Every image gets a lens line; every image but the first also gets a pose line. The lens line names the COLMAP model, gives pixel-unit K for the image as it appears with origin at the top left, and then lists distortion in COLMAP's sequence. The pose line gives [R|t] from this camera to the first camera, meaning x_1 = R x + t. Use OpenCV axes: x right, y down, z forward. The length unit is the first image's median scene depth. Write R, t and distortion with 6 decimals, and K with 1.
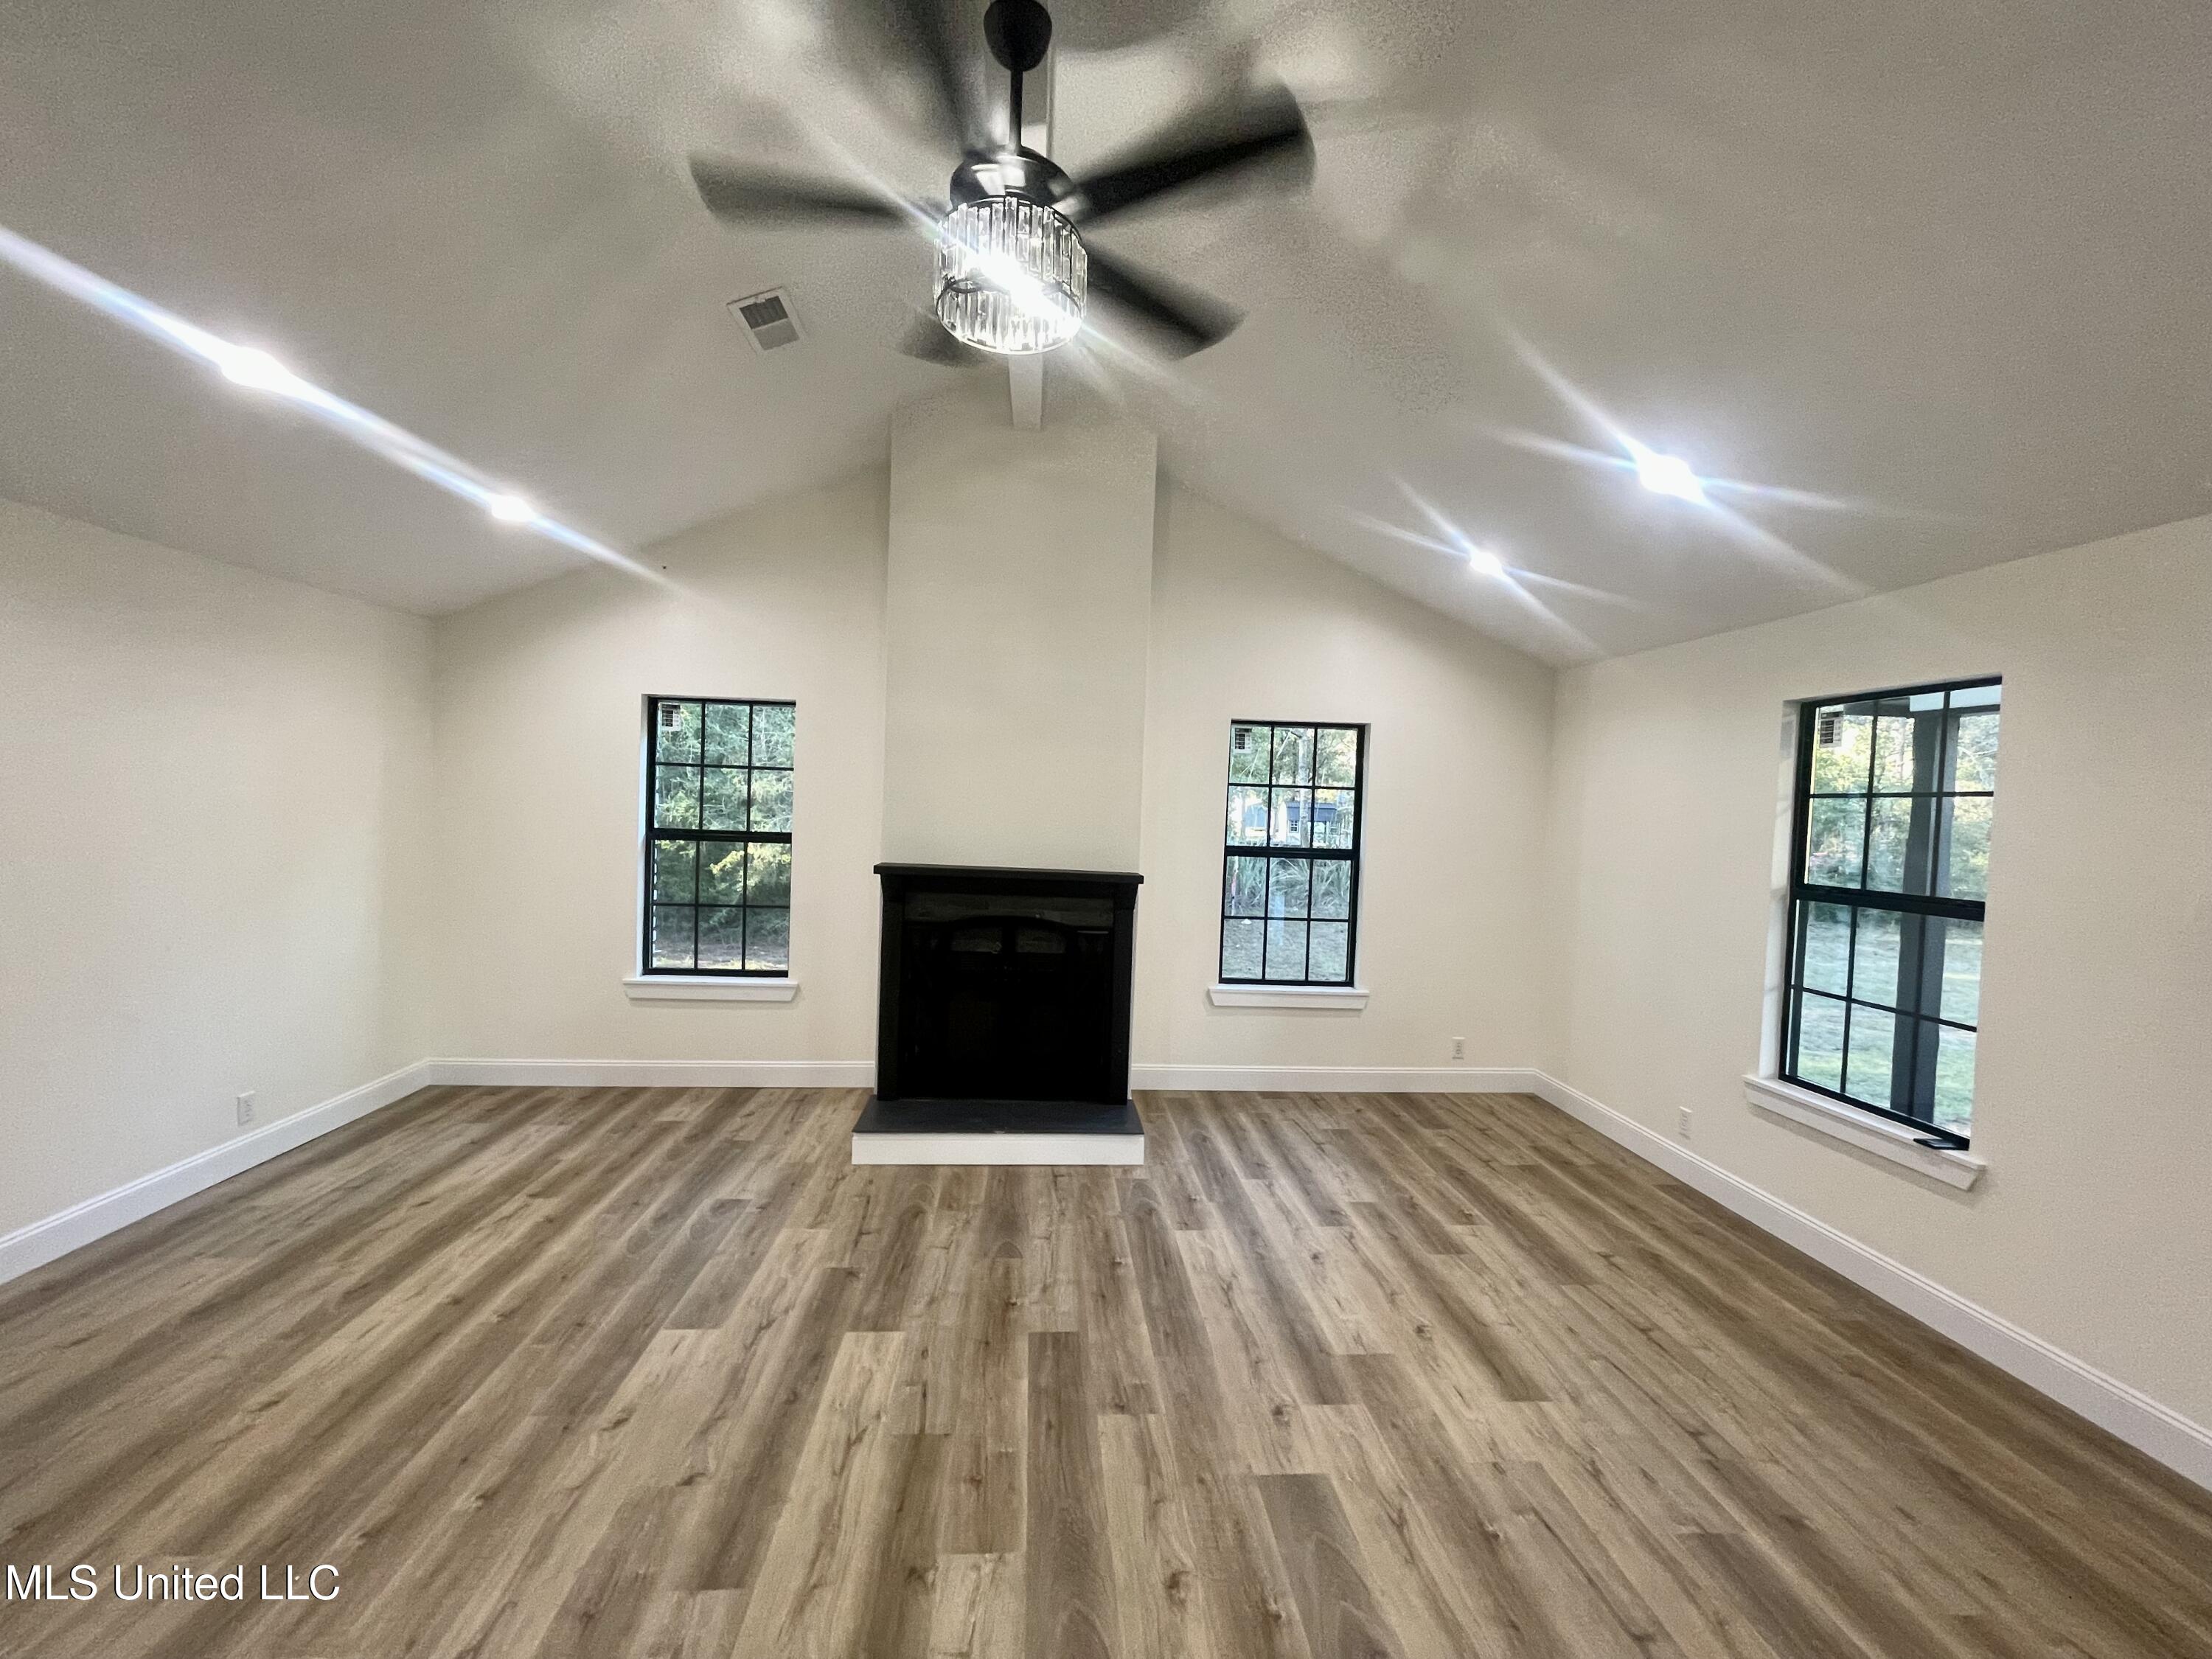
lens RADIAL K [[898.3, 0, 1106.7], [0, 898.3, 837.5], [0, 0, 1]] dist [-0.000308, 0.001832]
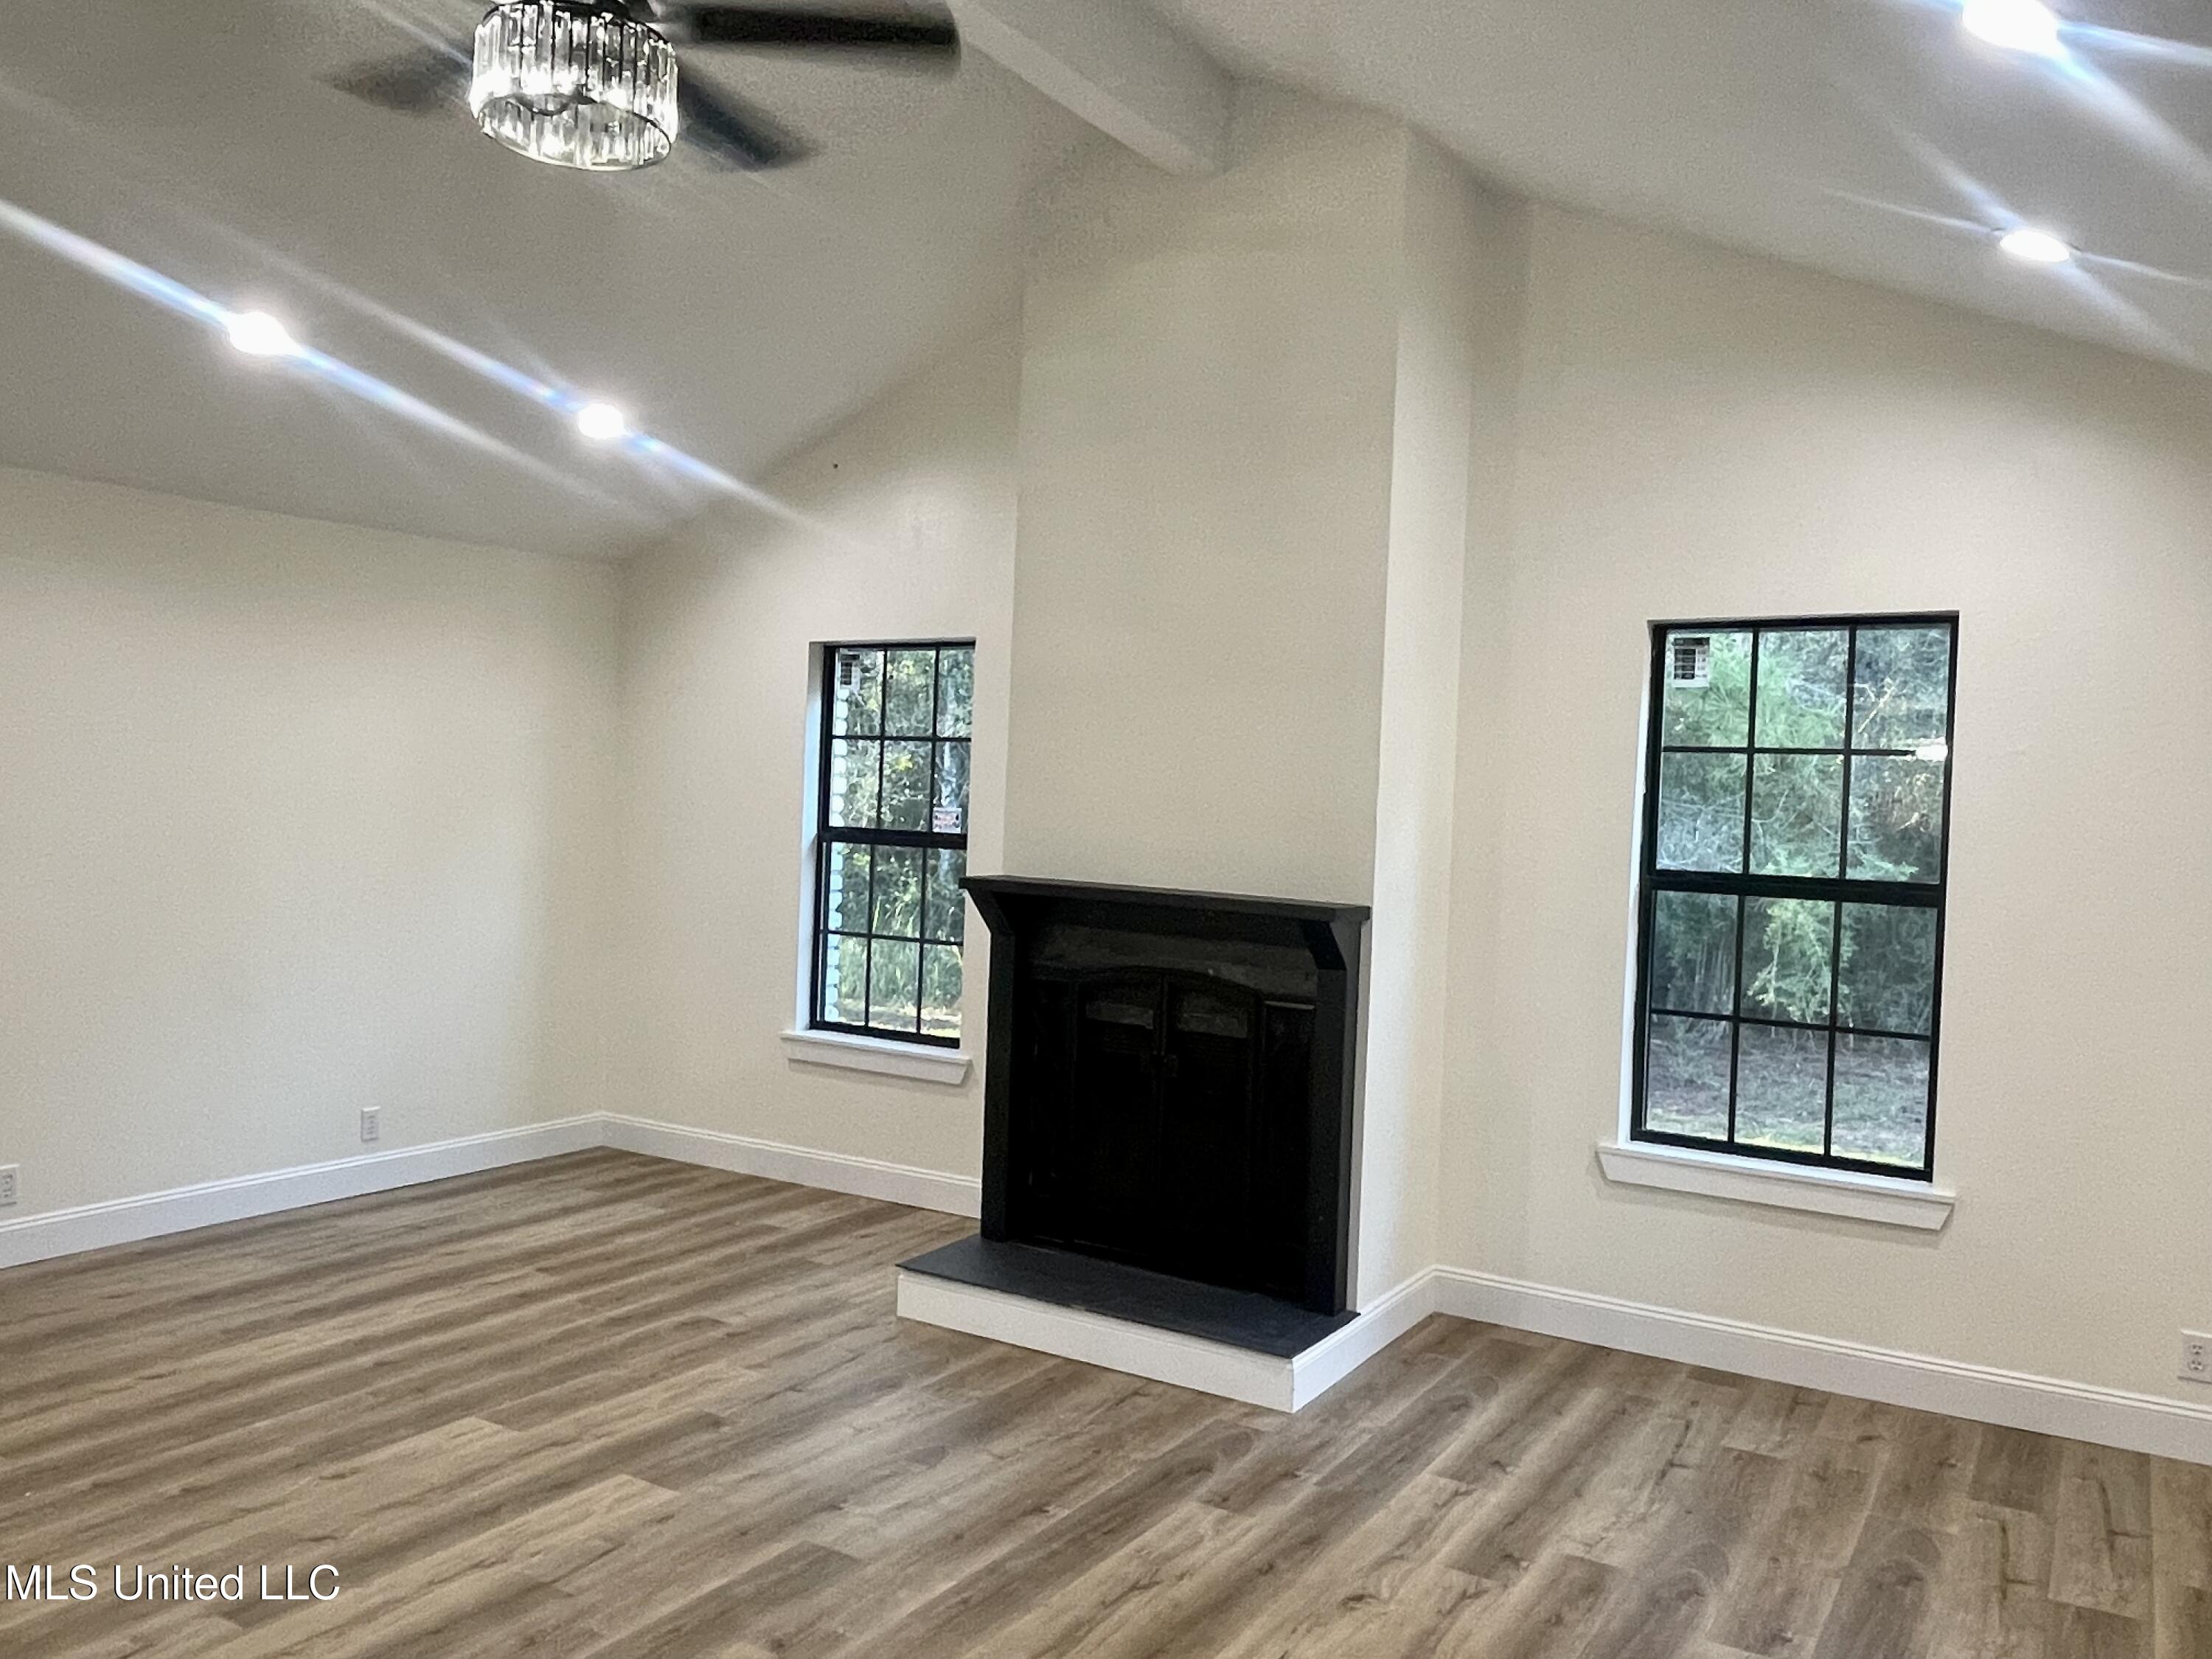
lens RADIAL K [[1679.6, 0, 1104.5], [0, 1679.6, 822.9], [0, 0, 1]] dist [0.012655, -0.022409]
pose [[0.807317, 0.005131, -0.590096, 0.614899], [-0.028925, 0.999104, -0.030884, 0.028866], [0.589409, 0.042002, 0.806742, 0.058578]]
